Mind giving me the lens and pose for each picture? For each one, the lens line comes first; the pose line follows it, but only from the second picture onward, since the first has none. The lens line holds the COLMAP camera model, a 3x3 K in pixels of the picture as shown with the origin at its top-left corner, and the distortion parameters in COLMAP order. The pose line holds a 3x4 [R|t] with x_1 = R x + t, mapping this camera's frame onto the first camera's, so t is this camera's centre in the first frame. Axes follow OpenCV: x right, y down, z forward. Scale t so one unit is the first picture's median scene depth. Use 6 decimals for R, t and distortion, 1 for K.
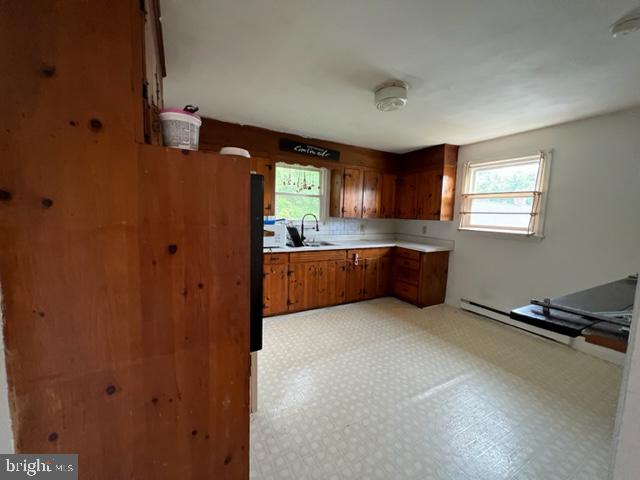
lens RADIAL K [[258.4, 0, 320.4], [0, 258.4, 240.9], [0, 0, 1]] dist [-0.000186, -0.000009]
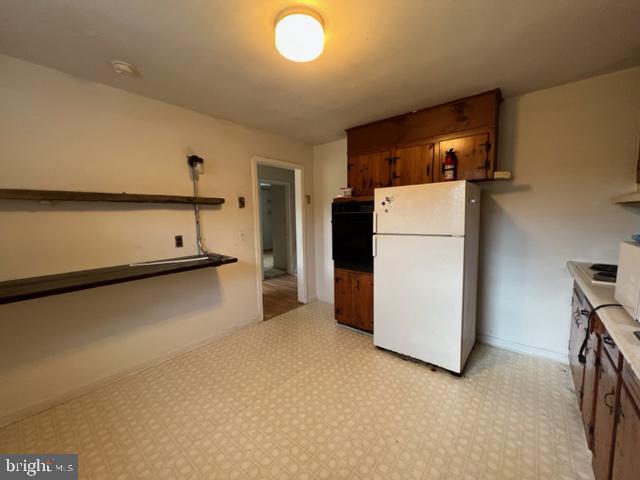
lens RADIAL K [[258.4, 0, 319.2], [0, 258.4, 240.3], [0, 0, 1]] dist [-0.000186, -0.000009]
pose [[-0.922256, 0.028727, -0.385510, 0.487974], [-0.047083, 0.981464, 0.185772, -0.162632], [0.383701, 0.189481, -0.903809, 1.702429]]
